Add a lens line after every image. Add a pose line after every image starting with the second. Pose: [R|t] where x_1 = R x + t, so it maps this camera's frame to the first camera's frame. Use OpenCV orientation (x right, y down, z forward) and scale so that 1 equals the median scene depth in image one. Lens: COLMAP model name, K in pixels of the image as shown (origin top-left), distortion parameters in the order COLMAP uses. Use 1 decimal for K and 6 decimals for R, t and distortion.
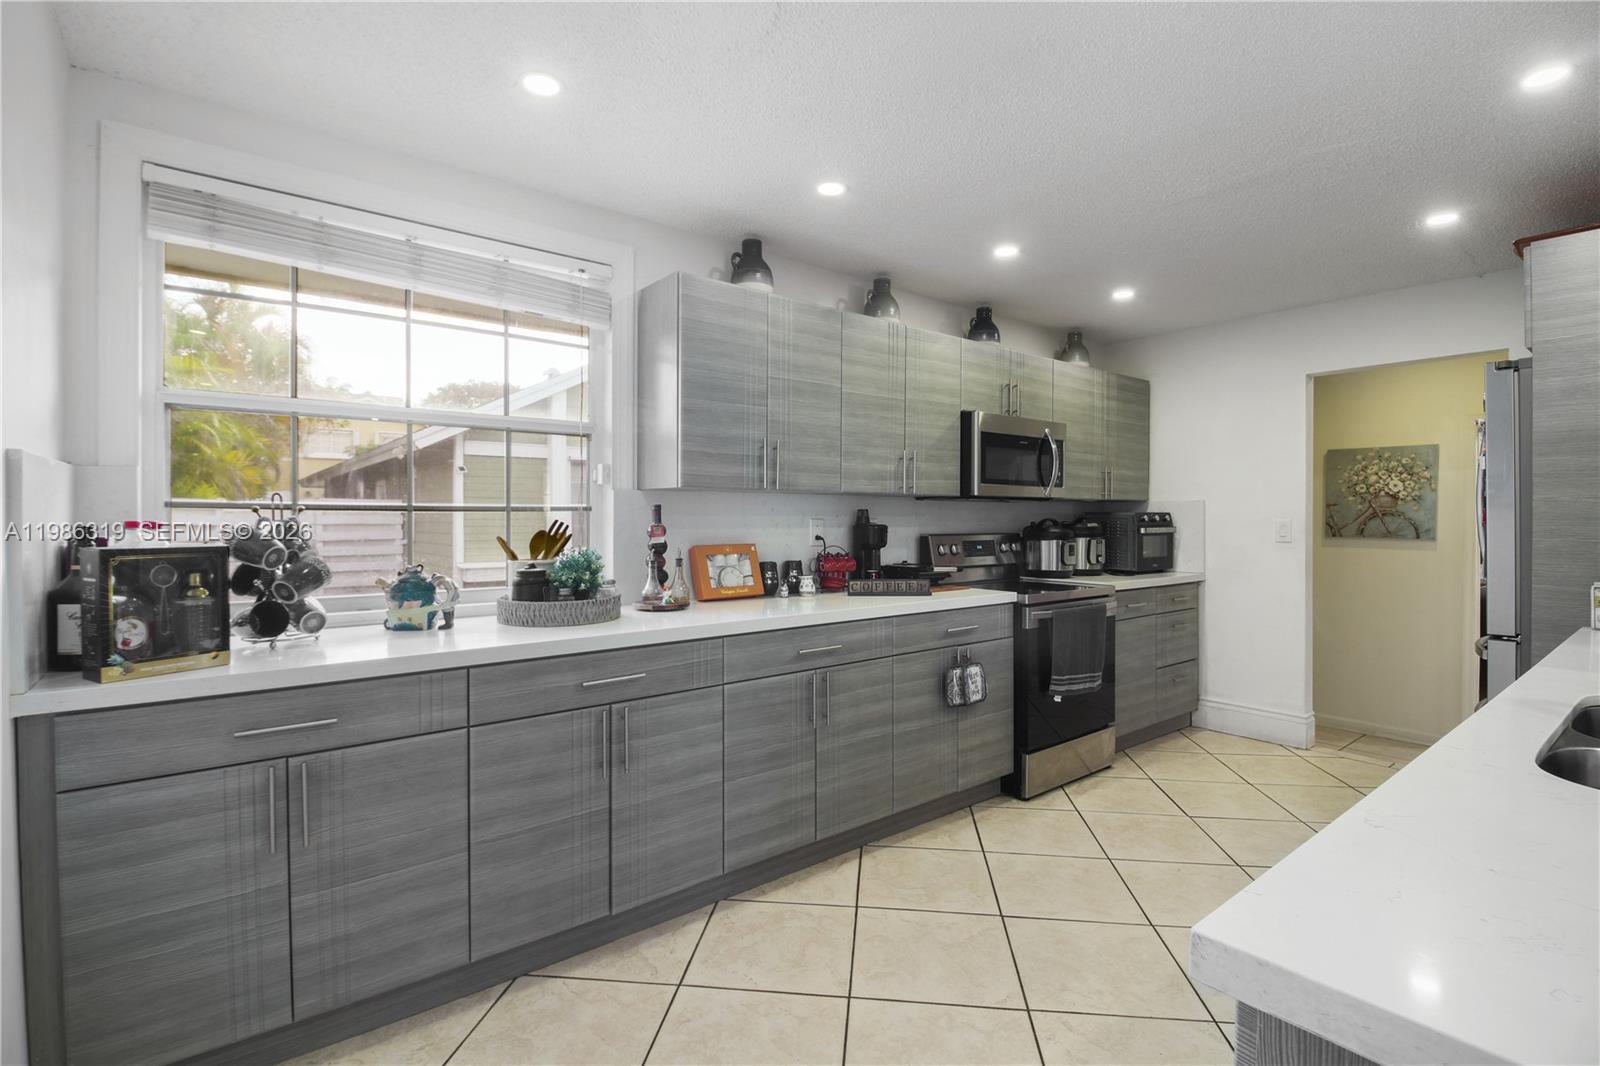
lens RADIAL K [[748.4, 0, 806.3], [0, 748.4, 523.5], [0, 0, 1]] dist [-0.000862, -0.011766]
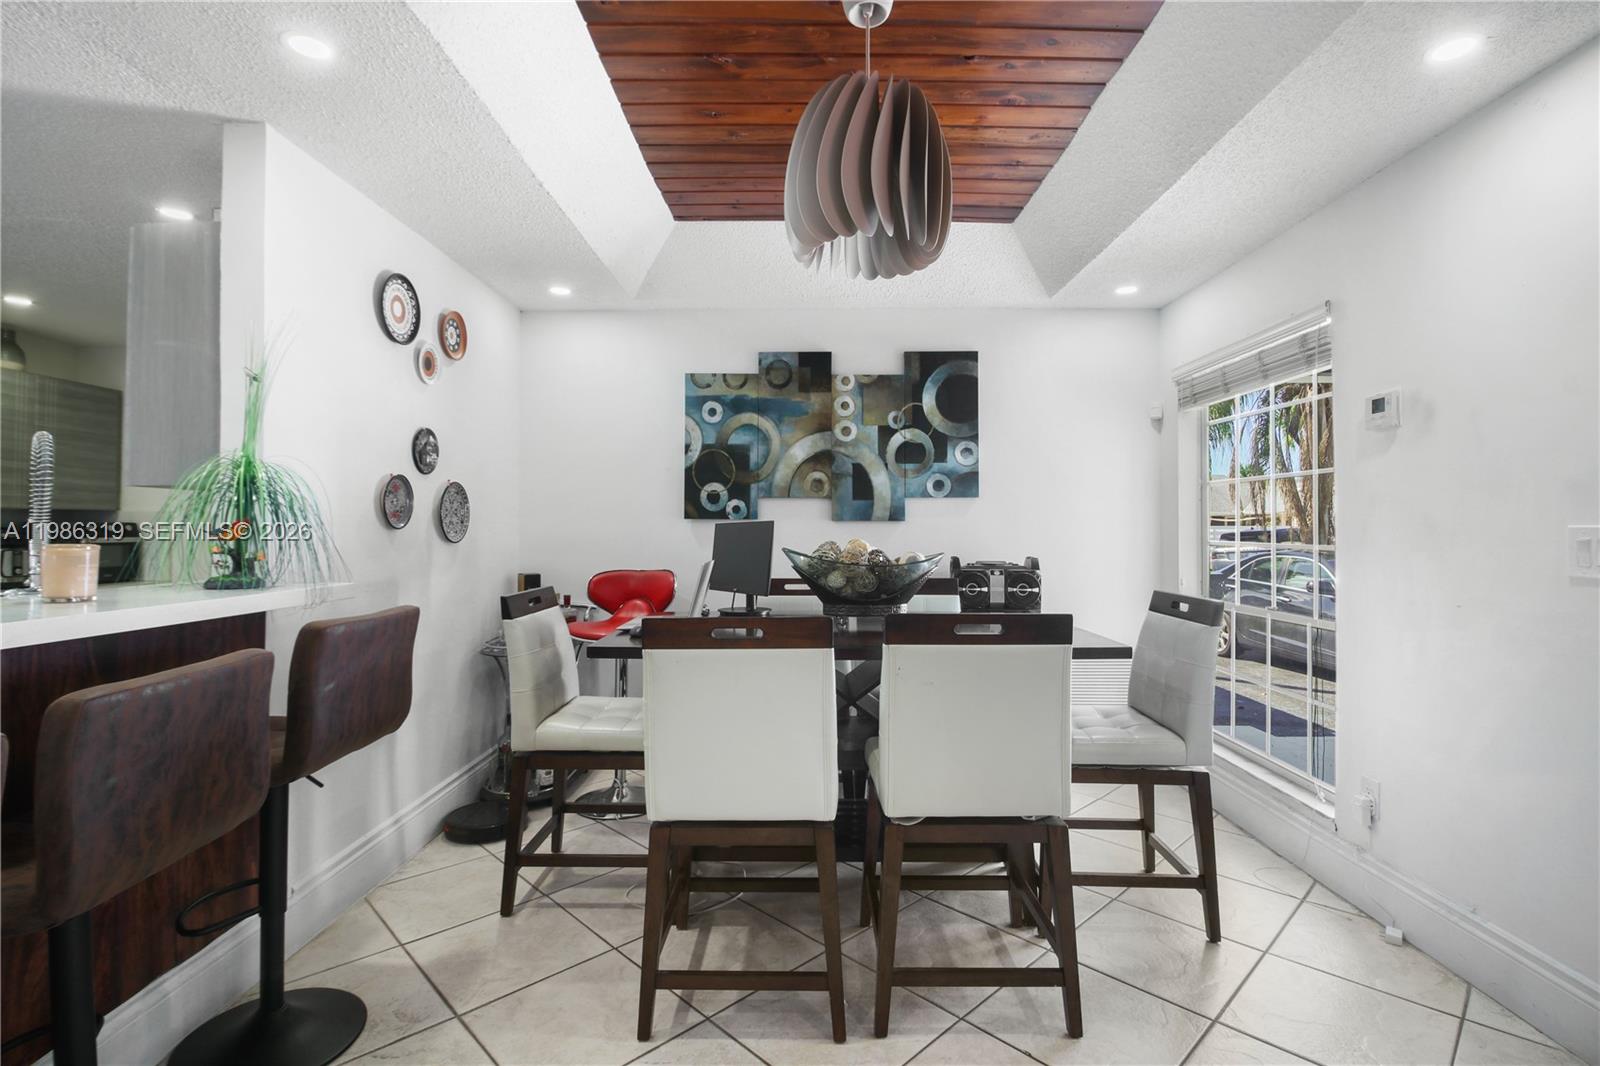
lens RADIAL K [[748.4, 0, 801.5], [0, 748.4, 520.8], [0, 0, 1]] dist [-0.000862, -0.011766]
pose [[0.630367, 0.008150, 0.776255, 0.550008], [0.005944, 0.999865, -0.015324, 0.006046], [-0.776275, 0.014274, 0.630233, -0.674943]]
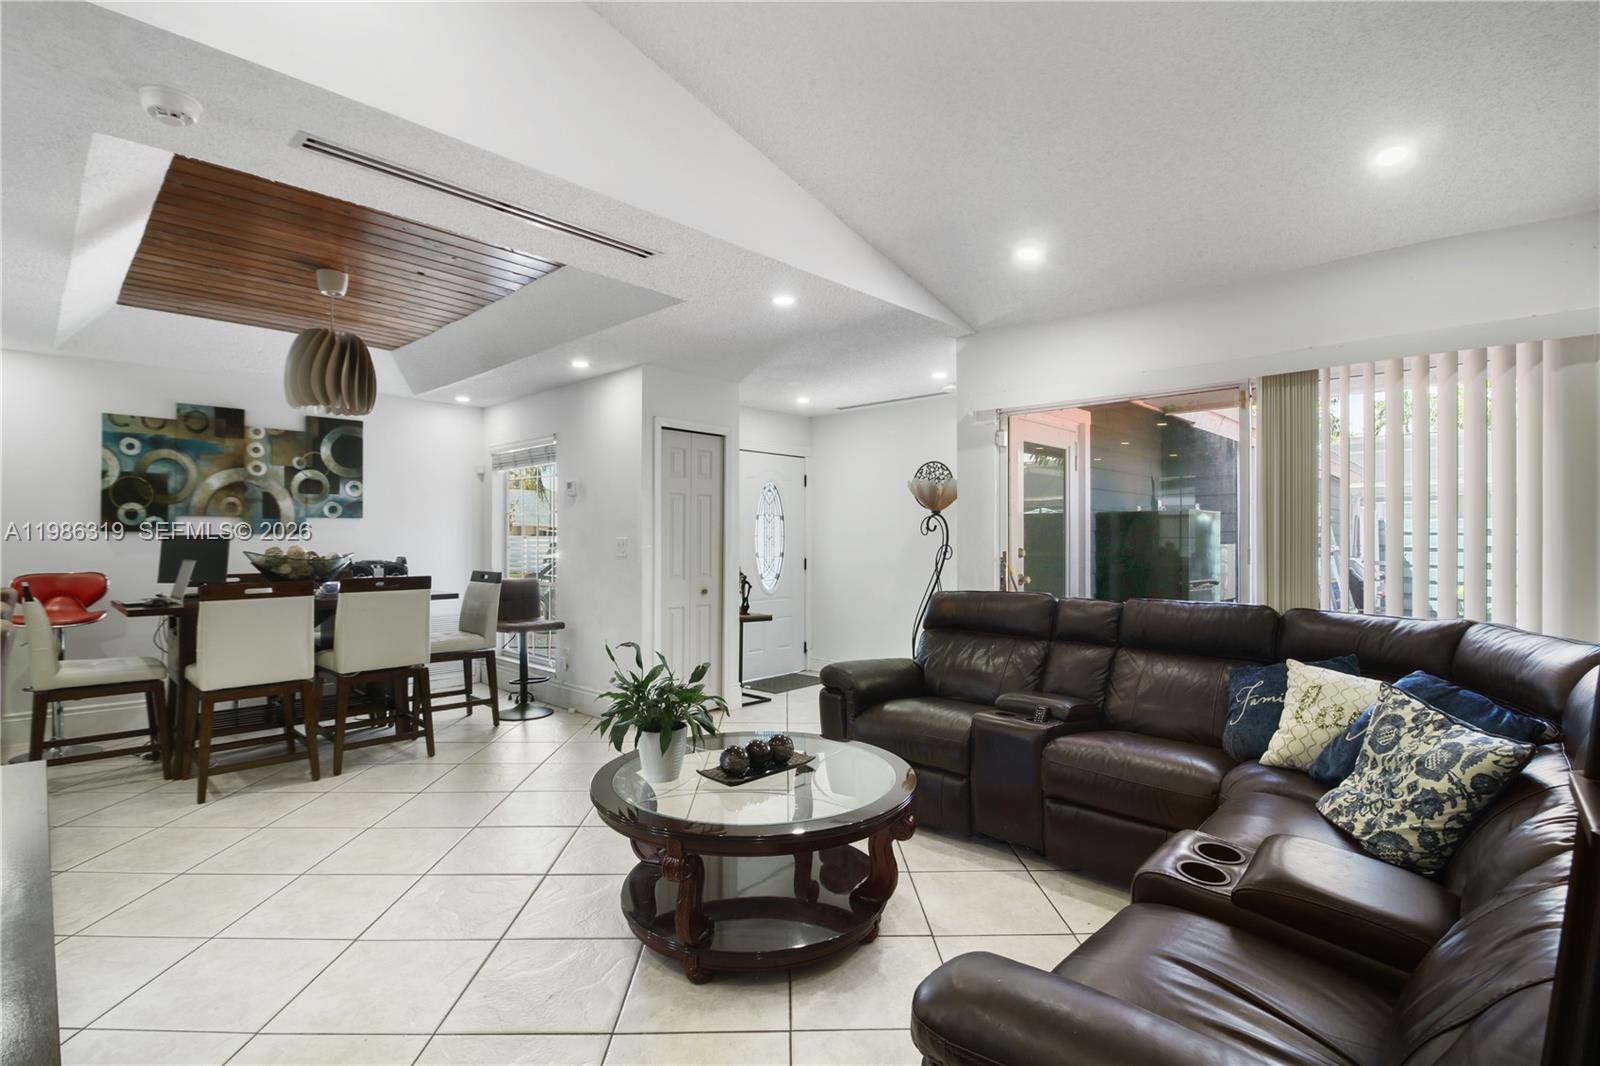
lens RADIAL K [[748.4, 0, 805.4], [0, 748.4, 536.2], [0, 0, 1]] dist [-0.000862, -0.011766]
pose [[-0.141146, 0.003425, 0.989983, -0.642874], [0.007414, 0.999970, -0.002403, 0.008176], [-0.989961, 0.007000, -0.141167, -1.062213]]
